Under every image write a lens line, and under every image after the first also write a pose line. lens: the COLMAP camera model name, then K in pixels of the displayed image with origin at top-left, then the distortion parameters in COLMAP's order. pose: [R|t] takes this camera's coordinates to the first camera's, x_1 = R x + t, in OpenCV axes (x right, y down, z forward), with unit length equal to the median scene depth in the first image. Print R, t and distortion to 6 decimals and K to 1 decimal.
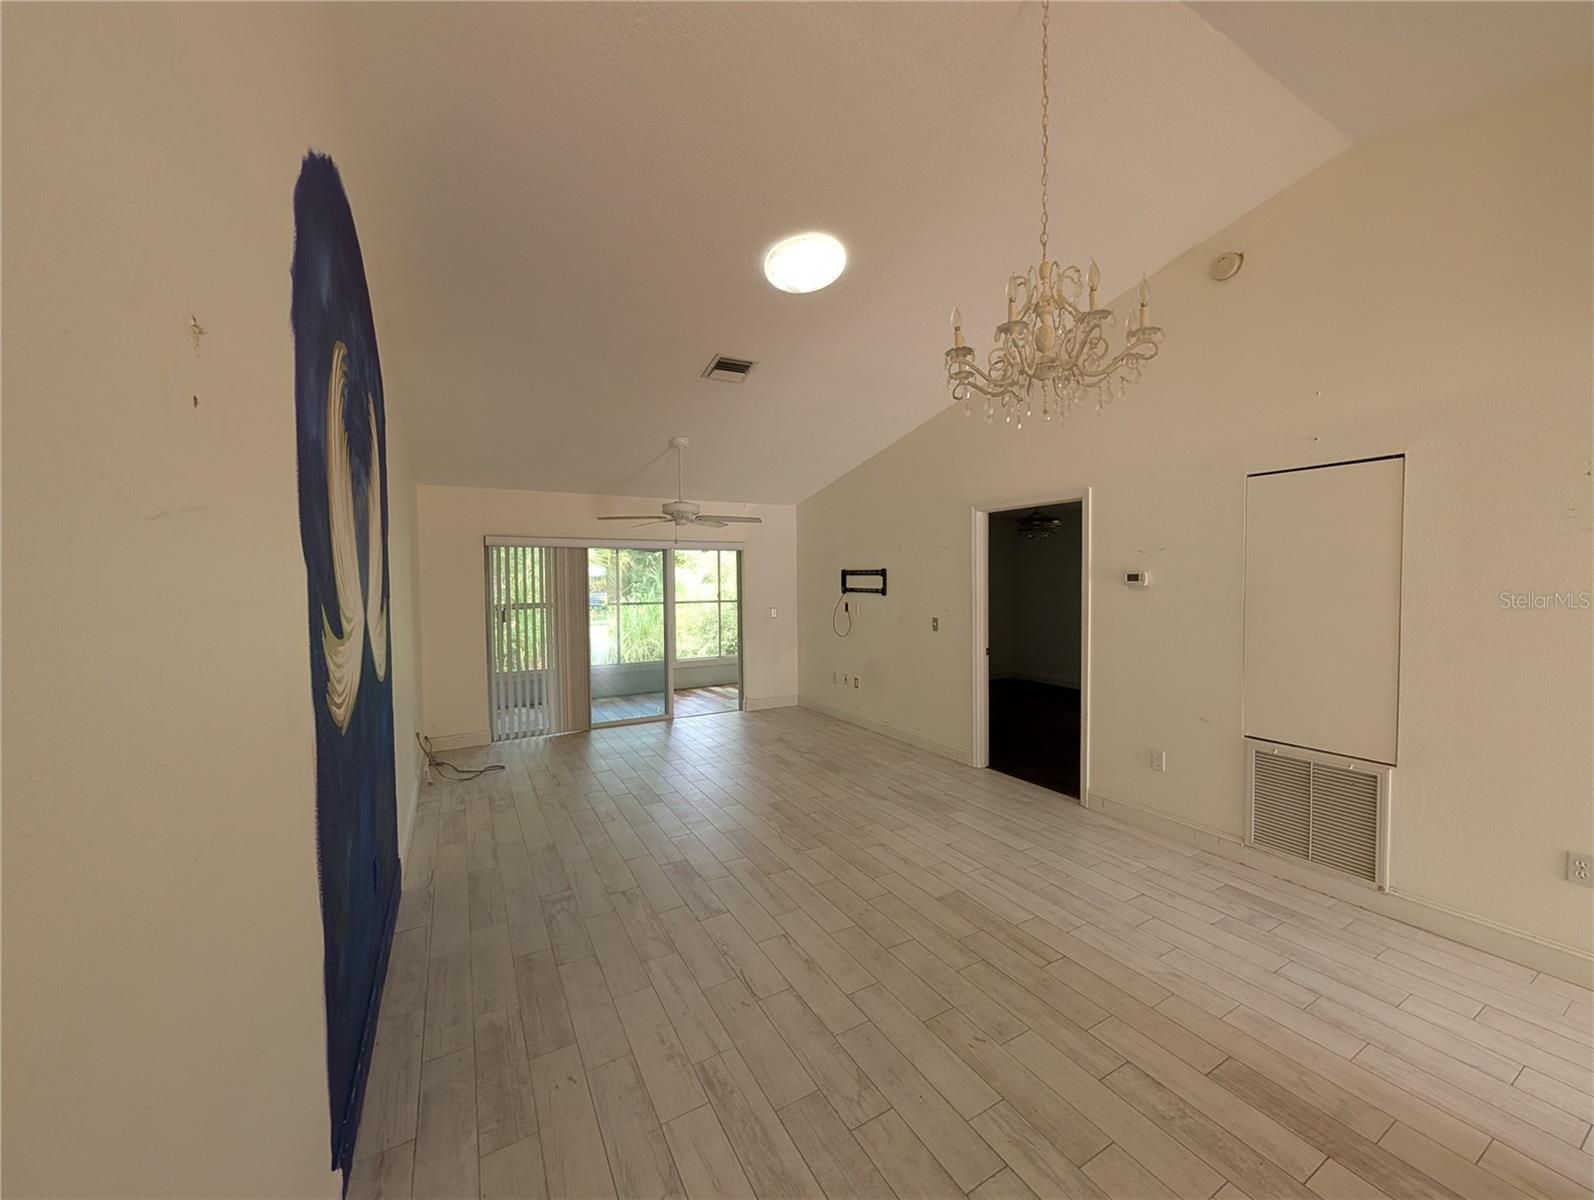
lens RADIAL K [[607.0, 0, 802.2], [0, 607.0, 597.3], [0, 0, 1]] dist [0.000184, 0.000201]
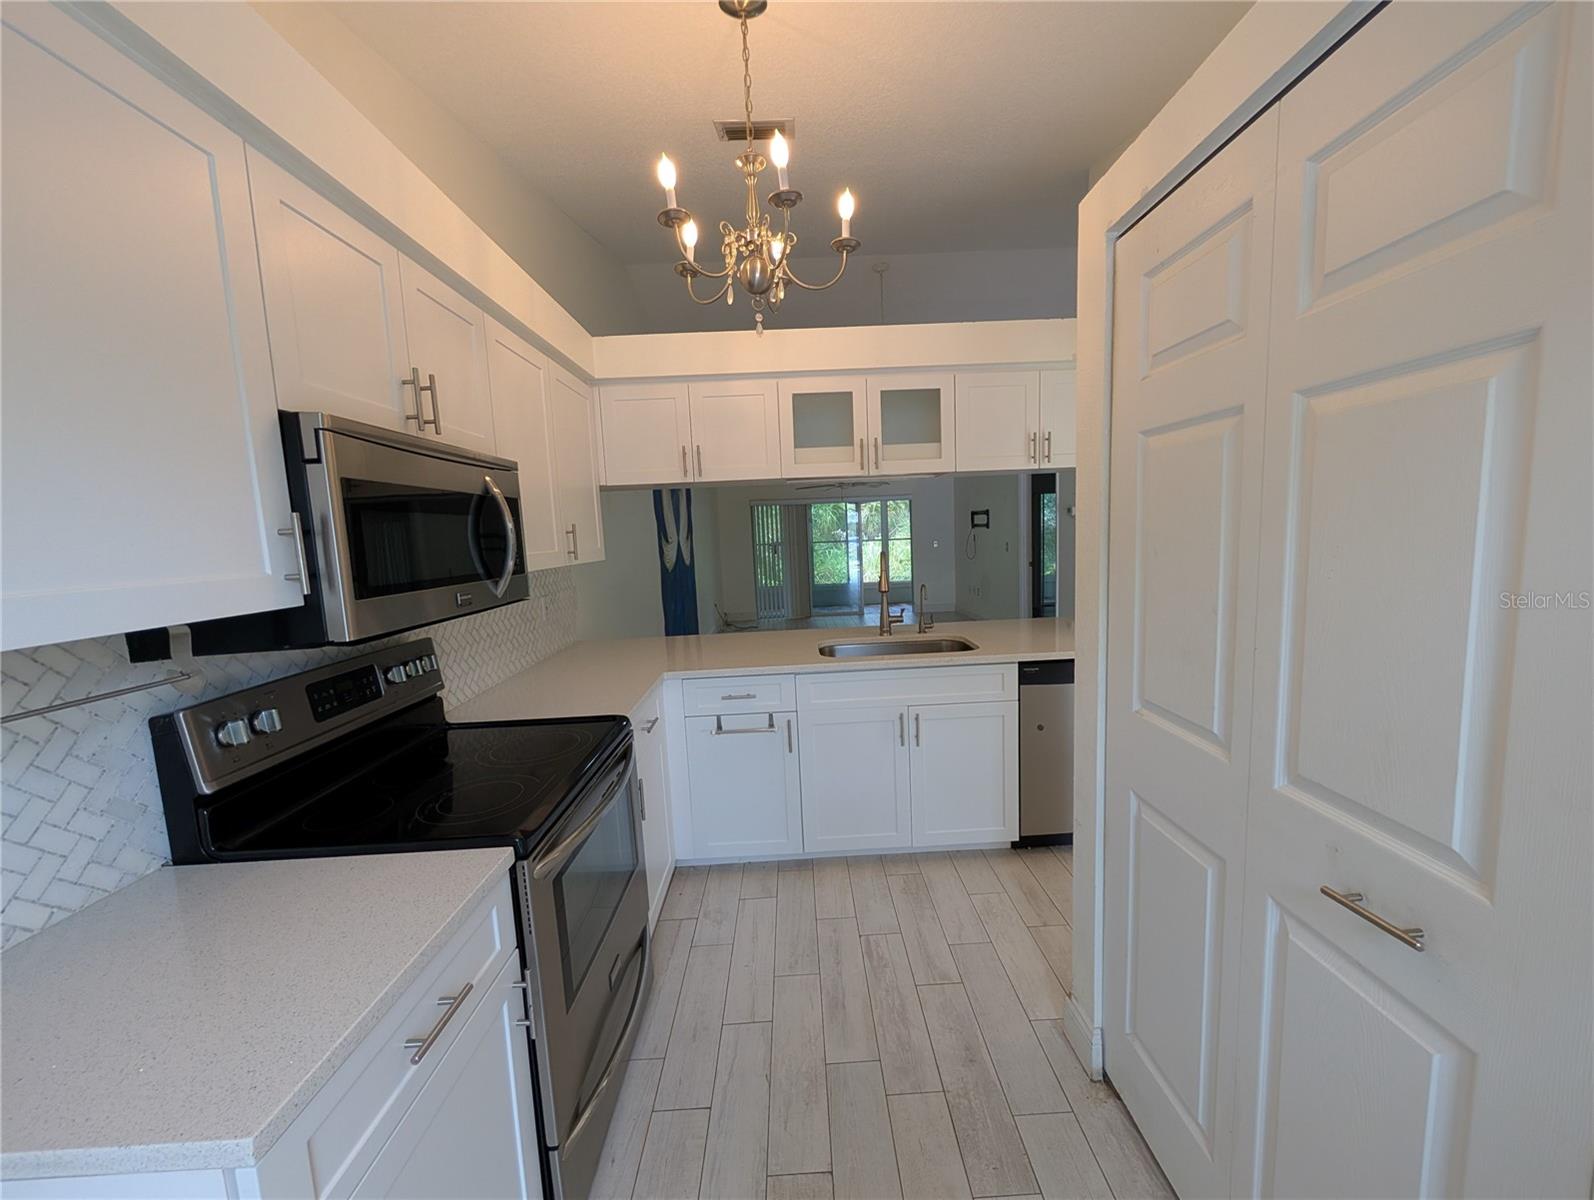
lens RADIAL K [[607.0, 0, 802.2], [0, 607.0, 597.3], [0, 0, 1]] dist [0.000184, 0.000201]
pose [[0.876218, 0.024797, -0.481277, 0.705422], [0.018519, 0.996205, 0.085044, 0.046034], [0.481559, -0.083430, 0.872434, -0.740391]]
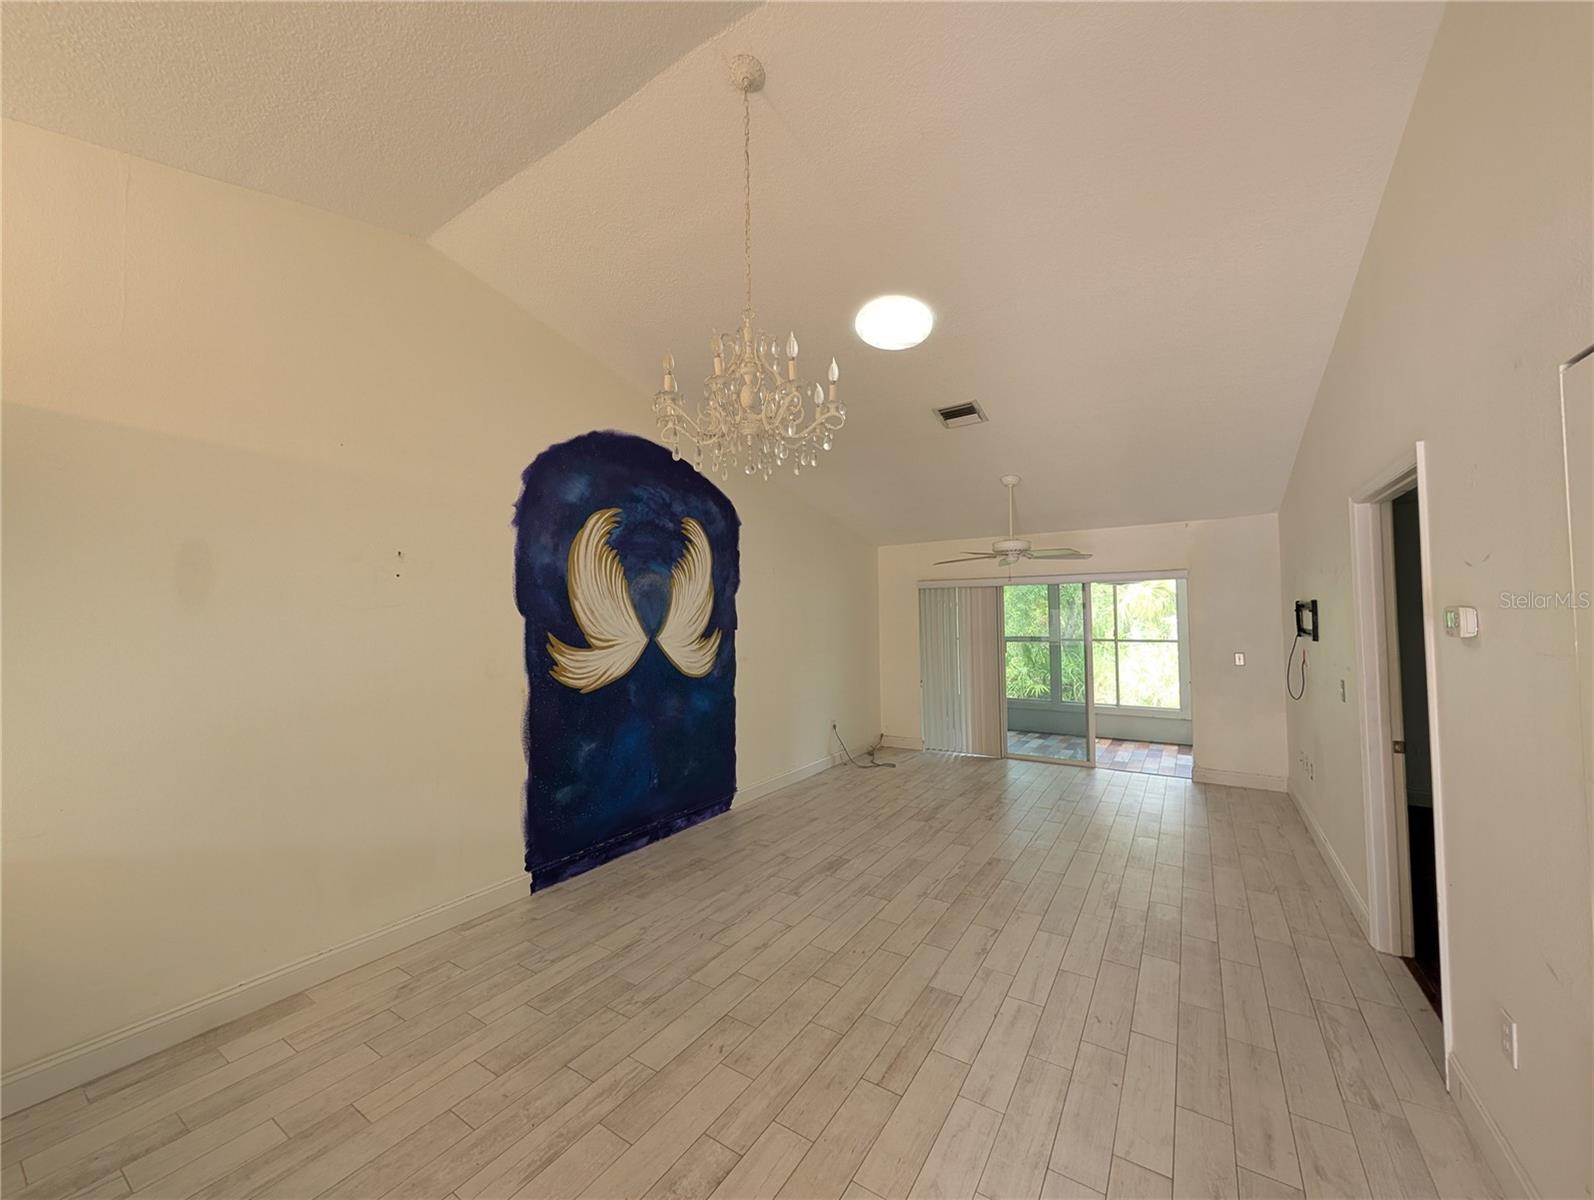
lens RADIAL K [[605.9, 0, 799.6], [0, 605.9, 595.6], [0, 0, 1]] dist [-0.000489, 0.003837]
pose [[0.460966, -0.028413, -0.886963, 0.732771], [-0.020586, 0.998876, -0.042697, -0.019928], [0.887179, 0.037941, 0.459863, 0.325353]]
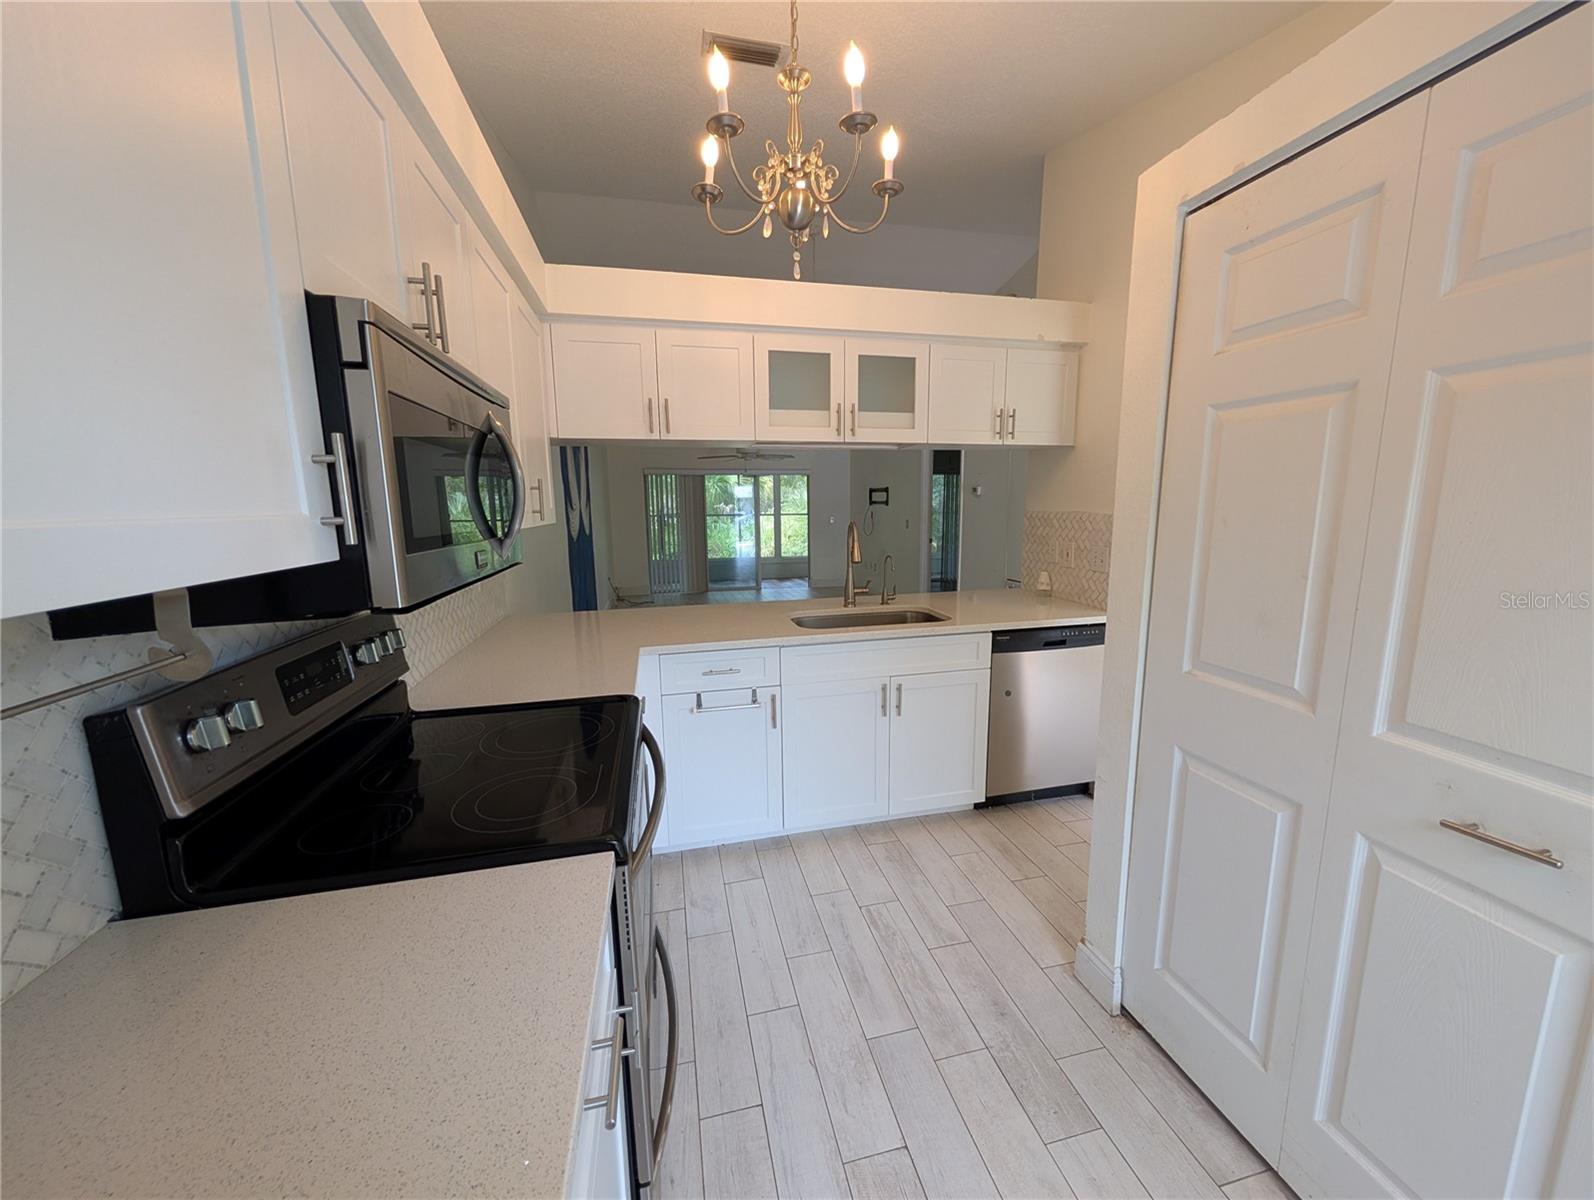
lens RADIAL K [[607.0, 0, 802.2], [0, 607.0, 597.3], [0, 0, 1]] dist [0.000184, 0.000201]
pose [[0.958736, 0.042466, -0.281107, 0.573811], [-0.007222, 0.992100, 0.125241, 0.055273], [0.284205, -0.118043, 0.951469, -0.764721]]
